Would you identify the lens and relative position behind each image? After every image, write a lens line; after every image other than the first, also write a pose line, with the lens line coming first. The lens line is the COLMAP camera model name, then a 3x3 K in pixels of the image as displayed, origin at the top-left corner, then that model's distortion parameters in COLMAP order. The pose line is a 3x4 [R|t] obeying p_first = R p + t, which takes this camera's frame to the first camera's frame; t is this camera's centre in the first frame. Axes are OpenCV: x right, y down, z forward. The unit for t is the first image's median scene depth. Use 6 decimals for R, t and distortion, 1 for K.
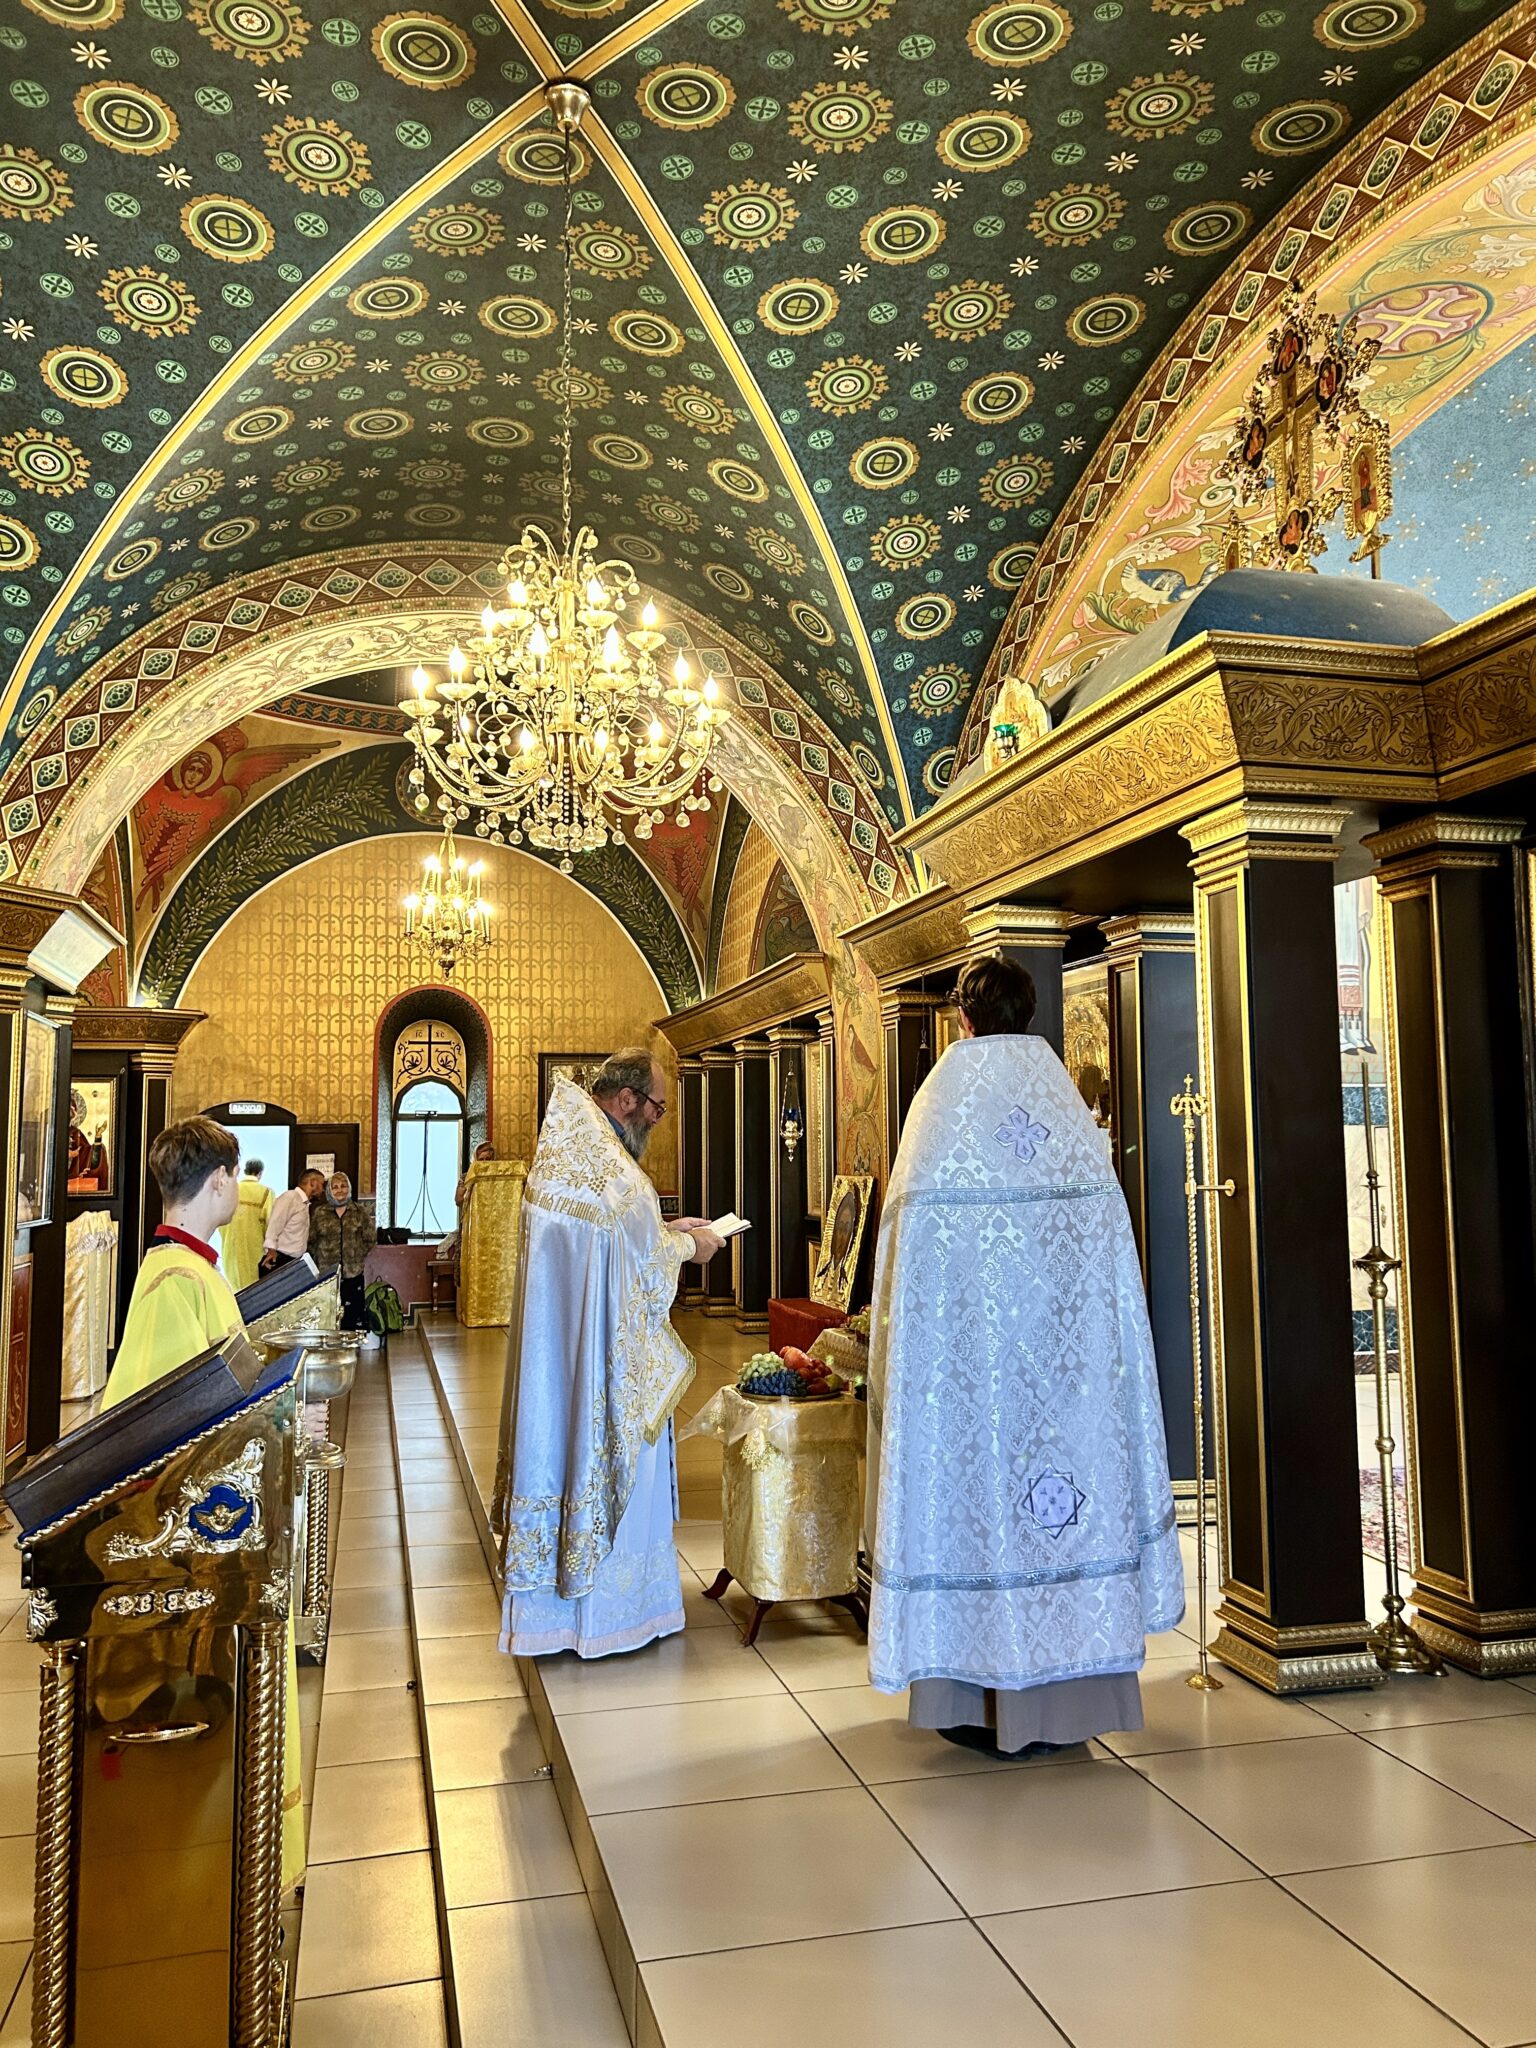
lens RADIAL K [[1547.2, 0, 772.3], [0, 1547.2, 1039.0], [0, 0, 1]] dist [0.038378, -0.036128]
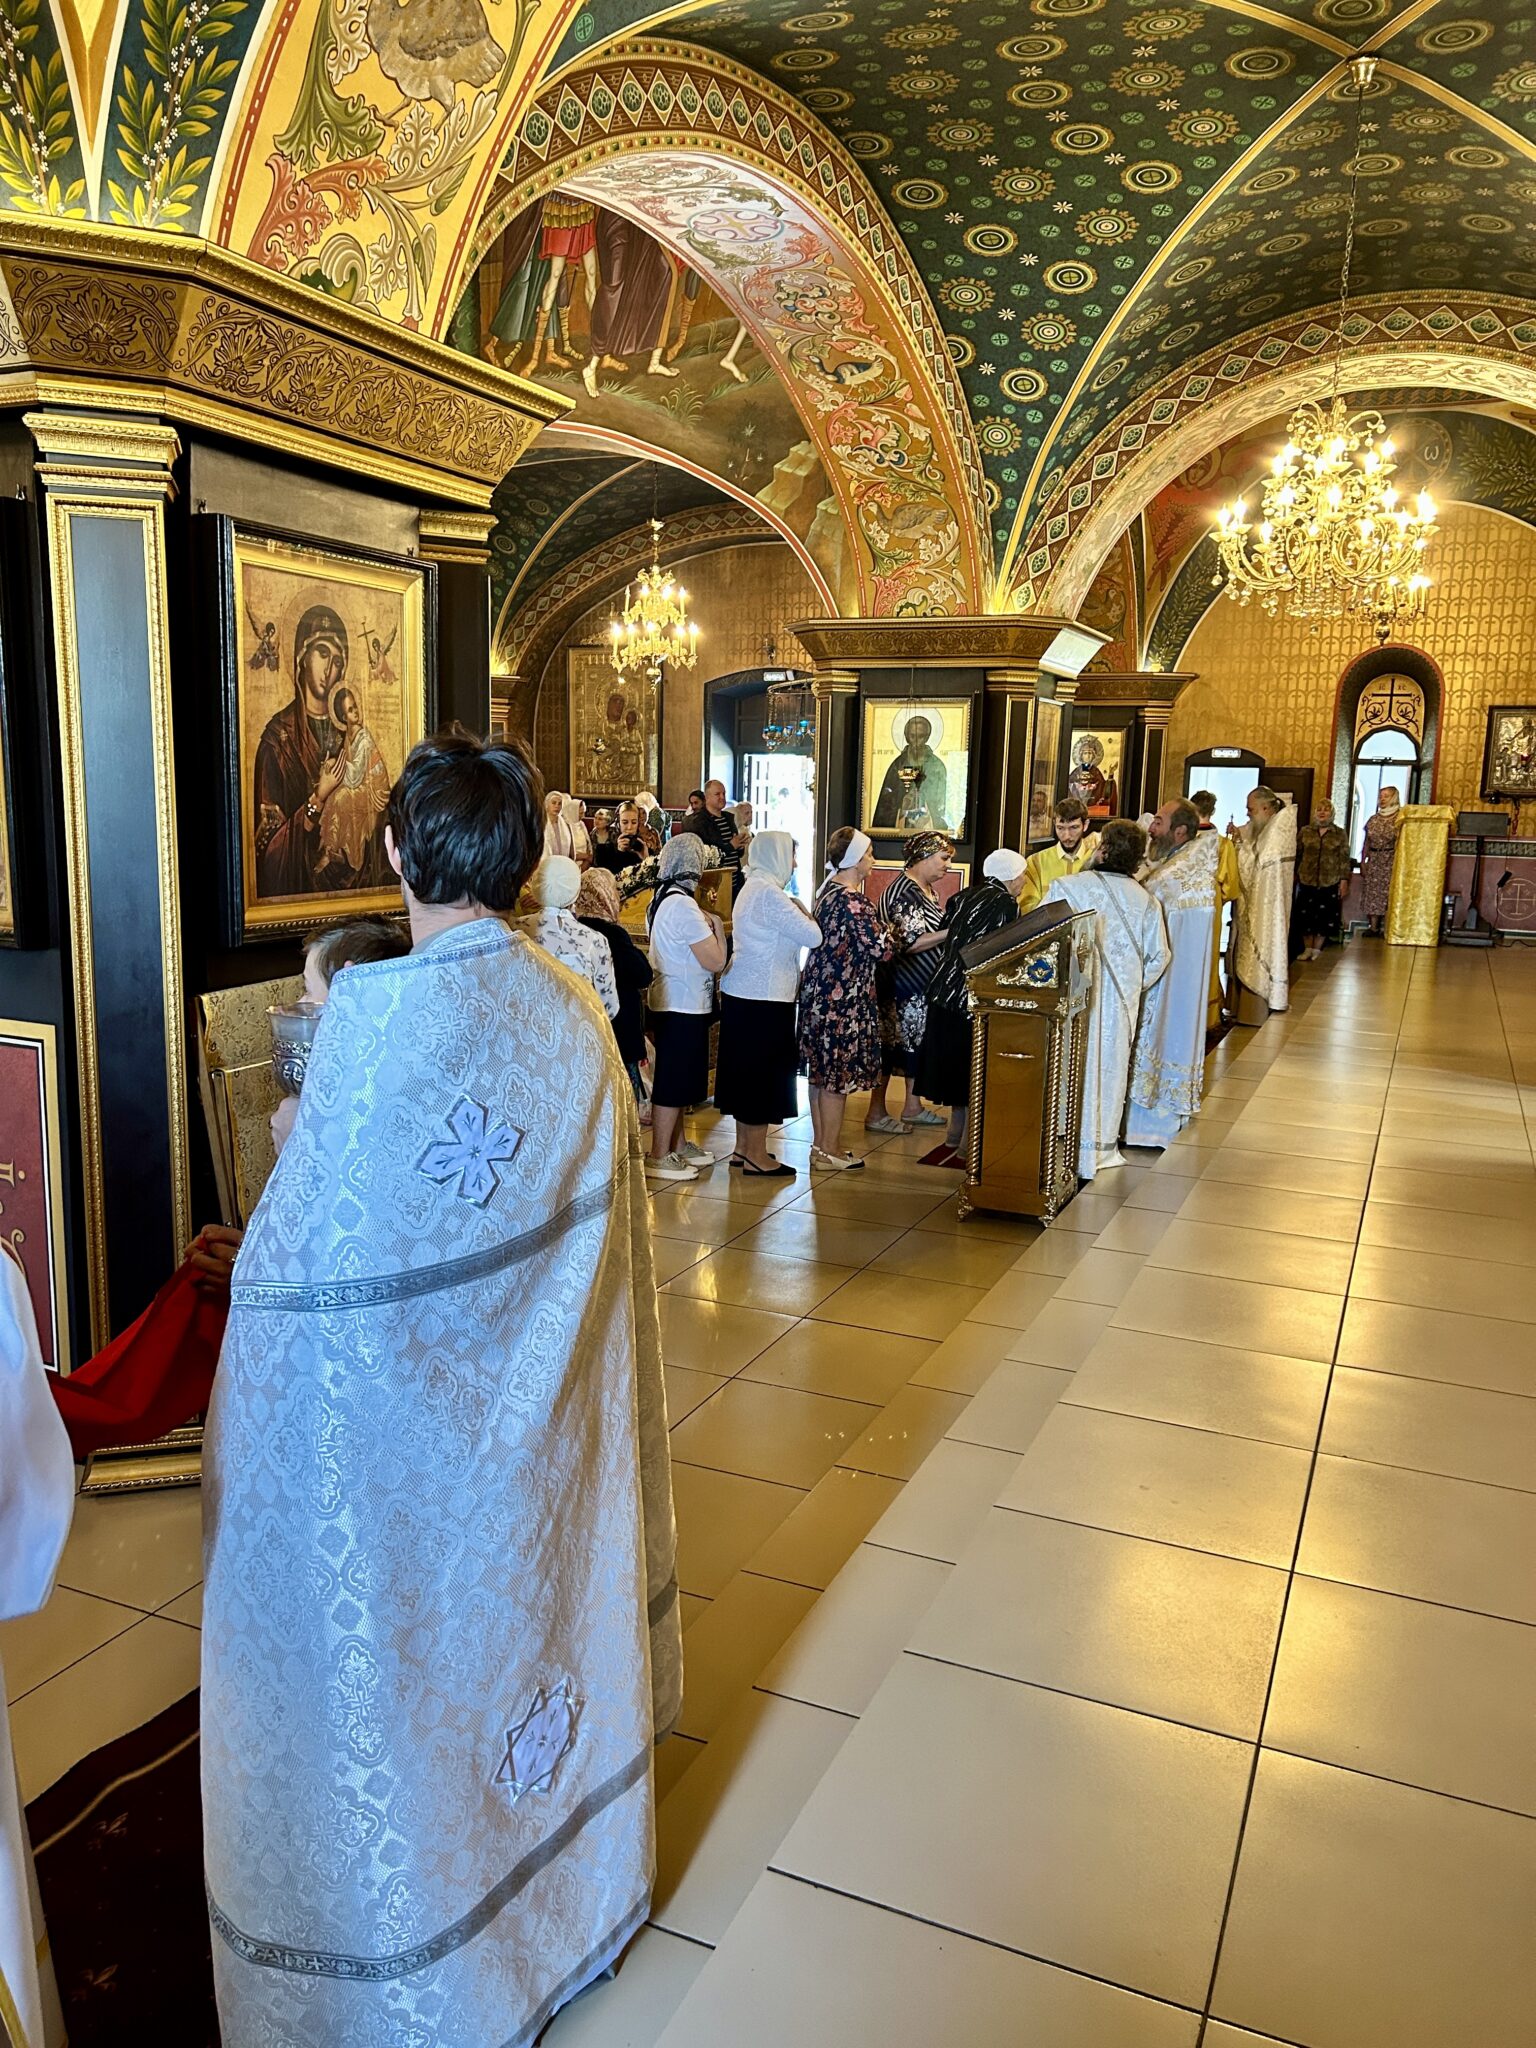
lens RADIAL K [[1547.2, 0, 767.8], [0, 1547.2, 1028.5], [0, 0, 1]] dist [0.038378, -0.036128]
pose [[0.788999, 0.125882, -0.601361, 0.168427], [0.017918, 0.973655, 0.227322, -0.034391], [0.614133, -0.190132, 0.765957, -0.242242]]
